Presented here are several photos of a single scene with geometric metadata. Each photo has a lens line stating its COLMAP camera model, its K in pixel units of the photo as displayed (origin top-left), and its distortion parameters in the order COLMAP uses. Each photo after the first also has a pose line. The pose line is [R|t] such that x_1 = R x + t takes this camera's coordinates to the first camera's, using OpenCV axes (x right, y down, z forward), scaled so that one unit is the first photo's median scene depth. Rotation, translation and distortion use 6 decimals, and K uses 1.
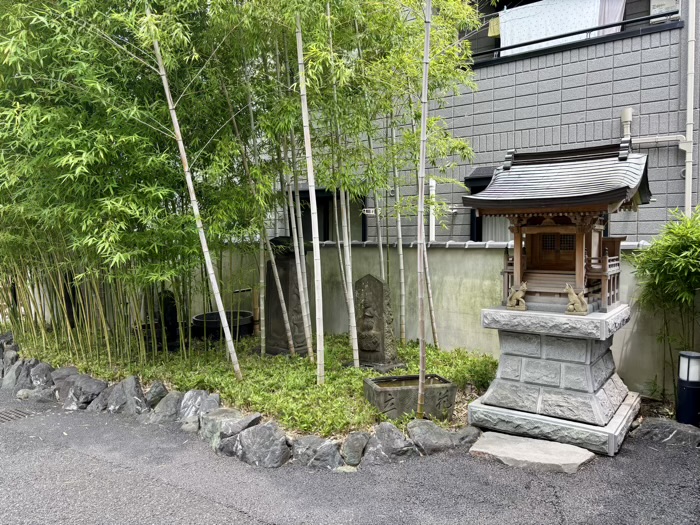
lens RADIAL K [[526.2, 0, 348.6], [0, 526.2, 260.1], [0, 0, 1]] dist [0.044634, -0.045942]
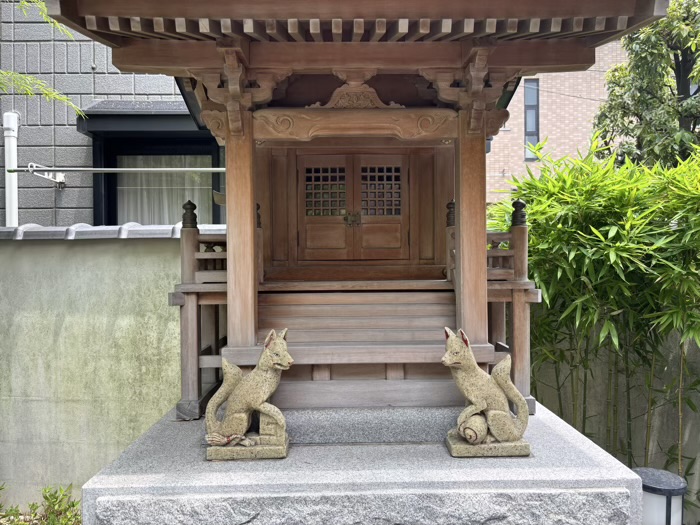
lens RADIAL K [[526.2, 0, 348.5], [0, 526.2, 259.9], [0, 0, 1]] dist [0.044634, -0.045942]
pose [[0.799854, -0.007971, 0.600142, 0.153940], [0.032932, 0.998988, -0.030622, 0.012425], [-0.599291, 0.044257, 0.799307, 0.564172]]
